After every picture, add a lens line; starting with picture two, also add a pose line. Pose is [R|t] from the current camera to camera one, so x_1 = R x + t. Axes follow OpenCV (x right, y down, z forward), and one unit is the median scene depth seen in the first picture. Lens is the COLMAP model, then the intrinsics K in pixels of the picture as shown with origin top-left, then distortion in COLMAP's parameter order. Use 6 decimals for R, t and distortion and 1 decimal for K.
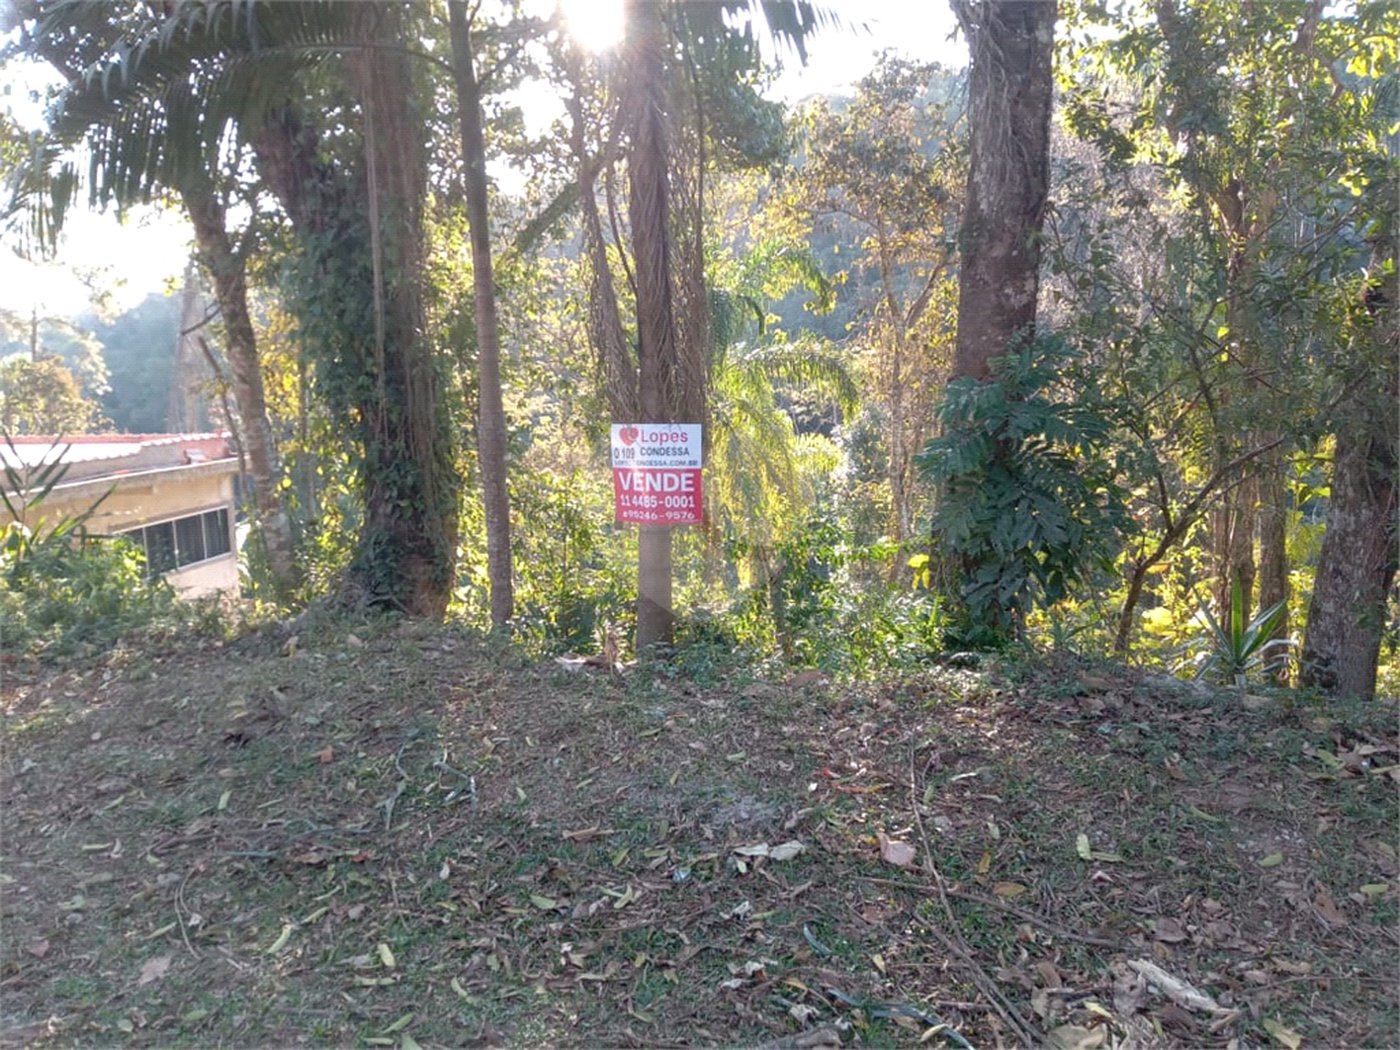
lens RADIAL K [[1091.2, 0, 701.8], [0, 1091.2, 526.3], [0, 0, 1]] dist [0.076862, -0.122809]
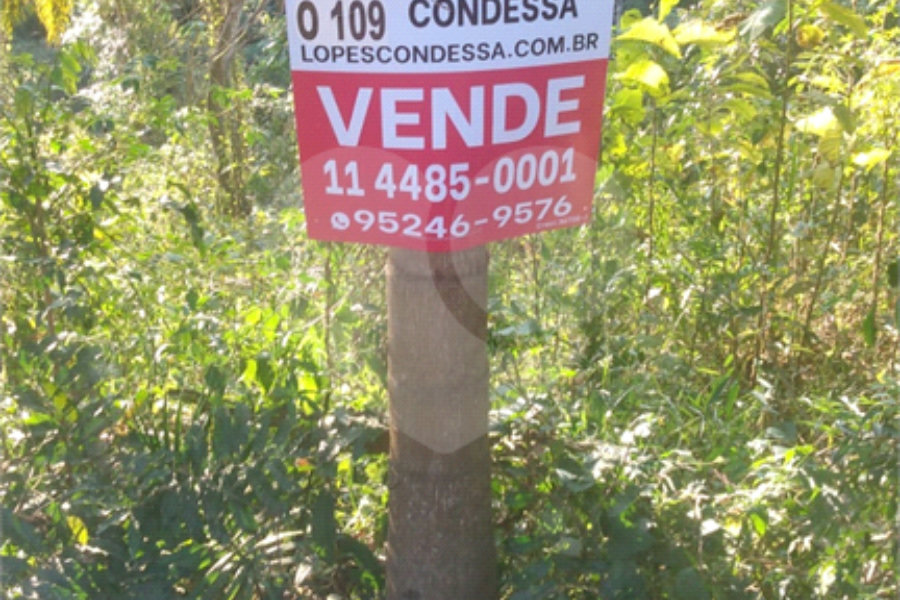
lens RADIAL K [[1199.0, 0, 479.6], [0, 1199.0, 297.3], [0, 0, 1]] dist [0.024031, 0.000000]
pose [[0.882746, -0.181777, 0.433263, -0.187516], [0.044484, 0.950321, 0.308078, -0.093439], [-0.467740, -0.252681, 0.846978, 0.713408]]
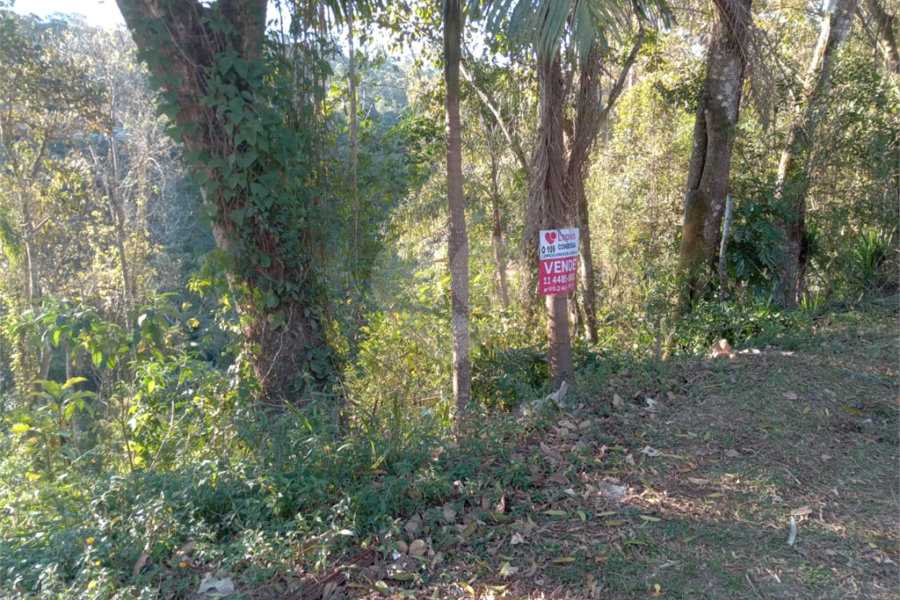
lens RADIAL K [[701.0, 0, 454.5], [0, 701.0, 300.8], [0, 0, 1]] dist [0.078017, -0.120227]
pose [[0.486616, -0.117611, 0.865663, -0.990045], [0.148501, 0.987612, 0.050702, -0.065706], [-0.860902, 0.103879, 0.498053, 0.643960]]
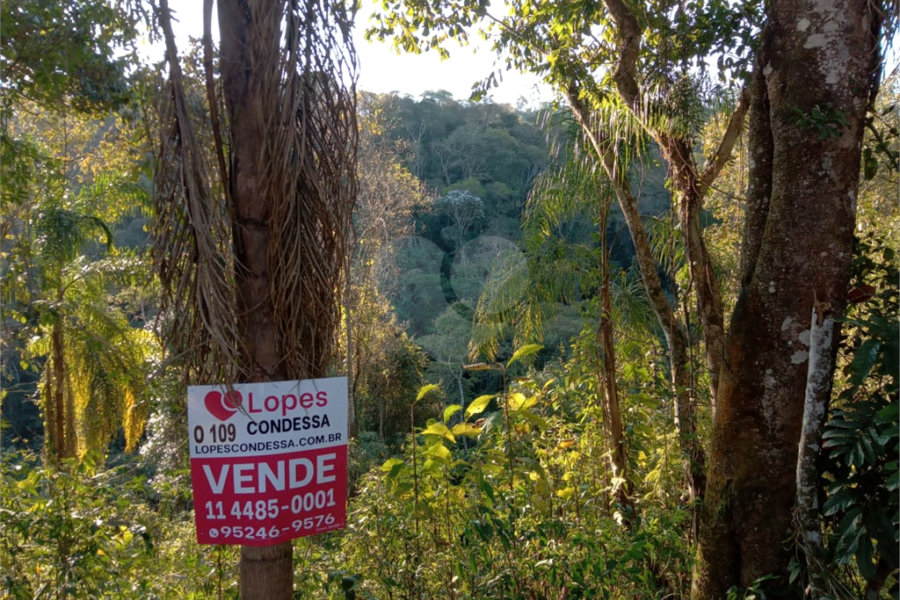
lens RADIAL K [[701.0, 0, 447.9], [0, 701.0, 300.3], [0, 0, 1]] dist [0.078017, -0.120227]
pose [[0.843932, -0.025121, 0.535861, -0.171223], [0.082561, 0.993084, -0.083470, -0.097424], [-0.530058, 0.114684, 0.840170, 0.603012]]
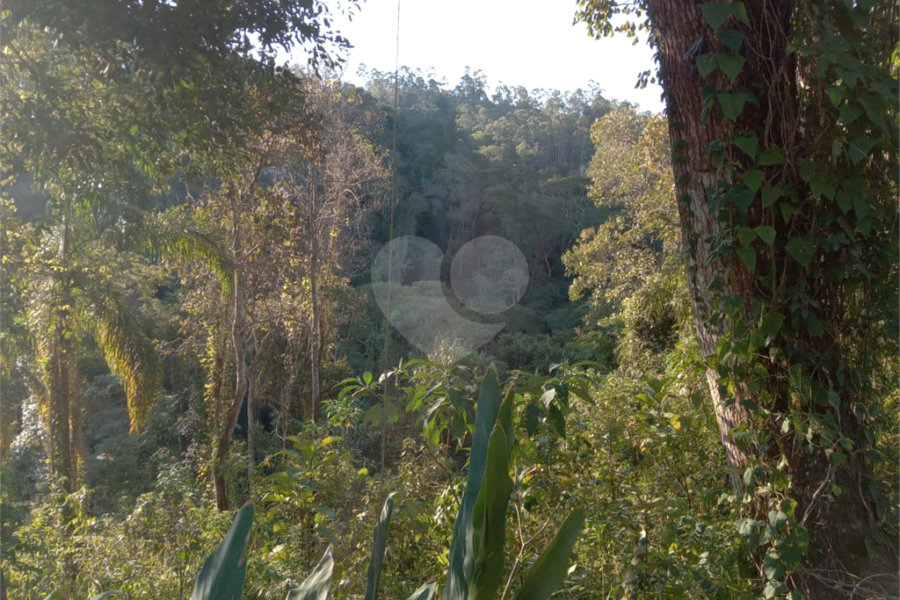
lens RADIAL K [[701.0, 0, 443.0], [0, 701.0, 295.1], [0, 0, 1]] dist [0.078017, -0.120227]
pose [[0.642719, -0.029321, 0.765541, -0.919940], [0.090614, 0.995162, -0.037960, -0.124579], [-0.760724, 0.093766, 0.642267, 1.089214]]
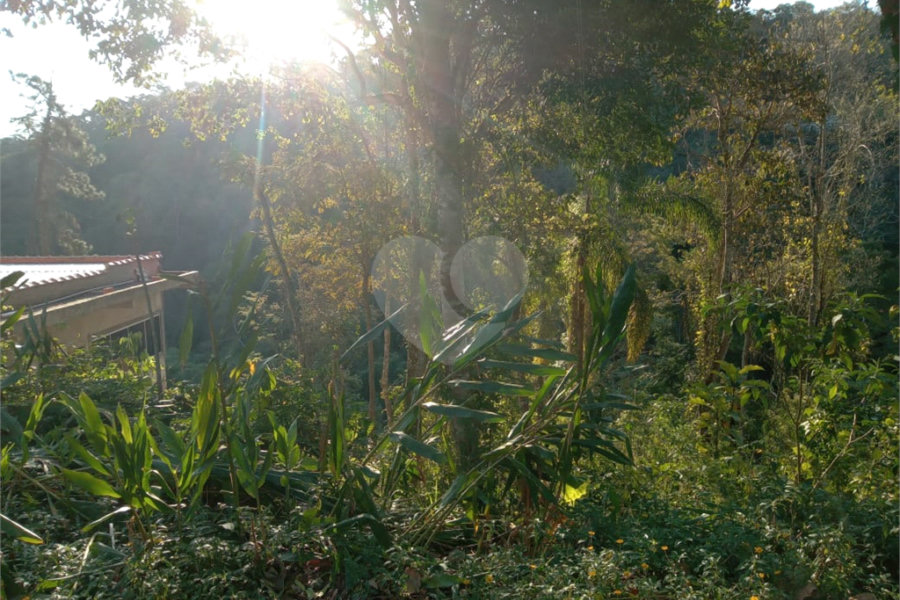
lens RADIAL K [[701.0, 0, 437.5], [0, 701.0, 297.0], [0, 0, 1]] dist [0.078017, -0.120227]
pose [[0.990345, -0.008827, 0.138347, -0.975894], [0.011847, 0.999709, -0.021024, -0.069390], [-0.138121, 0.022460, 0.990161, 0.688361]]
